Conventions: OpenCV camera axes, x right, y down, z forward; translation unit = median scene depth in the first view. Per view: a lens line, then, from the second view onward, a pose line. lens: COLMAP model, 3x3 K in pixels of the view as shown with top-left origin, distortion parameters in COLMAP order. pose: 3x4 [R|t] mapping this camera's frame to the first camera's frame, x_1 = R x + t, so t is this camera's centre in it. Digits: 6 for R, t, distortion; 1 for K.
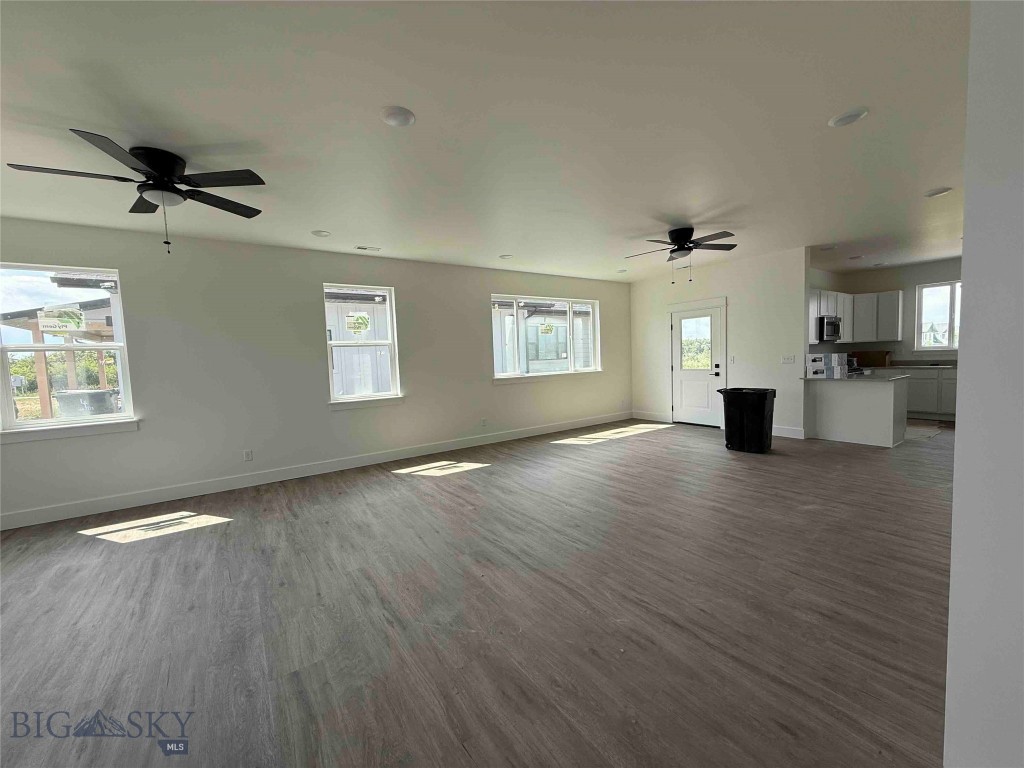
lens RADIAL K [[410.9, 0, 510.4], [0, 410.9, 385.1], [0, 0, 1]] dist [0.000401, 0.000209]
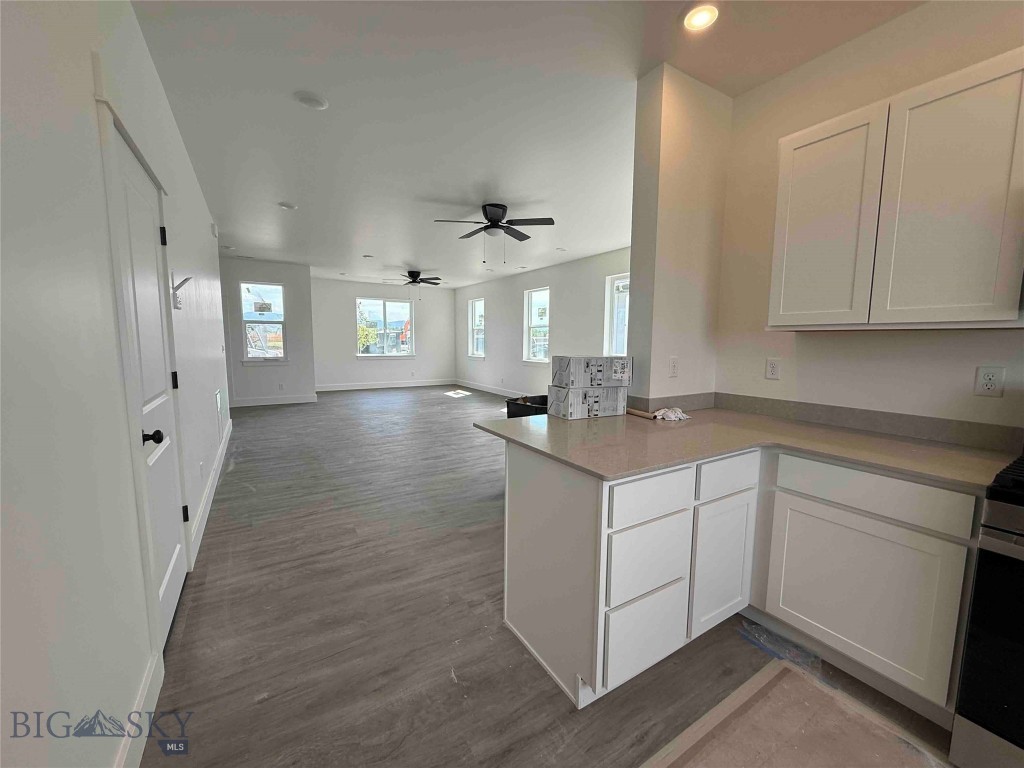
lens RADIAL K [[410.9, 0, 510.4], [0, 410.9, 385.1], [0, 0, 1]] dist [0.000401, 0.000209]
pose [[-0.056676, 0.148193, -0.987333, 1.305539], [-0.074605, 0.985529, 0.152205, -0.114690], [0.995601, 0.082287, -0.044800, 1.039622]]
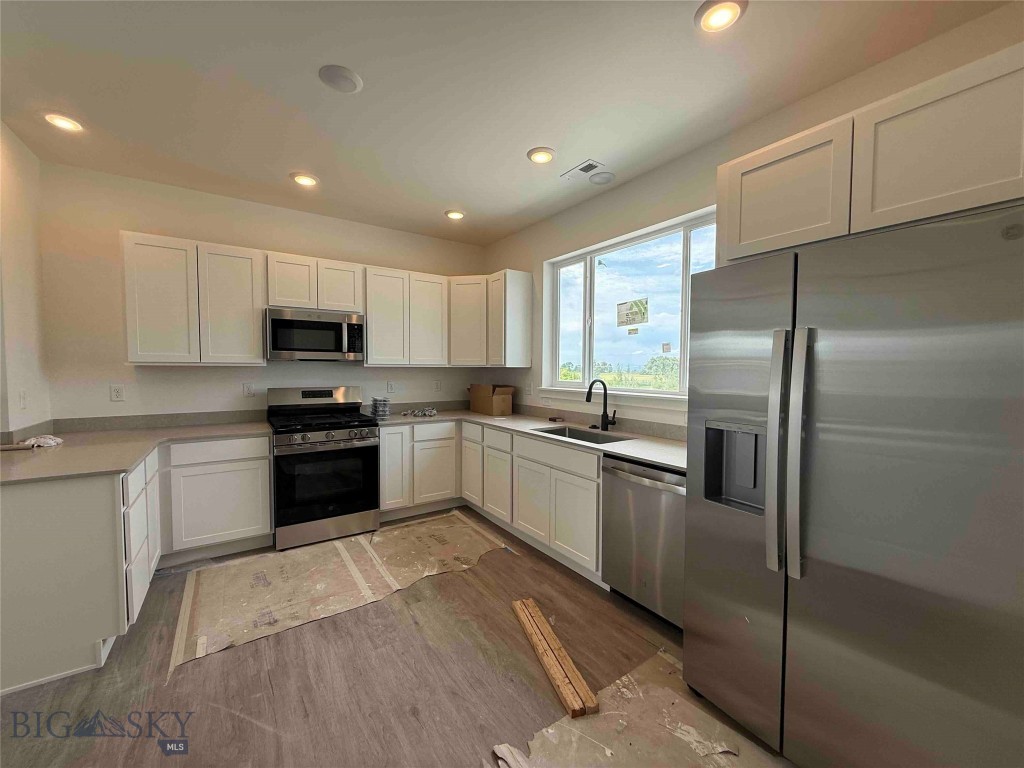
lens RADIAL K [[410.9, 0, 510.4], [0, 410.9, 385.1], [0, 0, 1]] dist [0.000401, 0.000209]
pose [[0.998711, 0.048323, -0.015550, 1.411537], [-0.048663, 0.998566, -0.022309, -0.110294], [0.014449, 0.023036, 0.999630, 0.717551]]
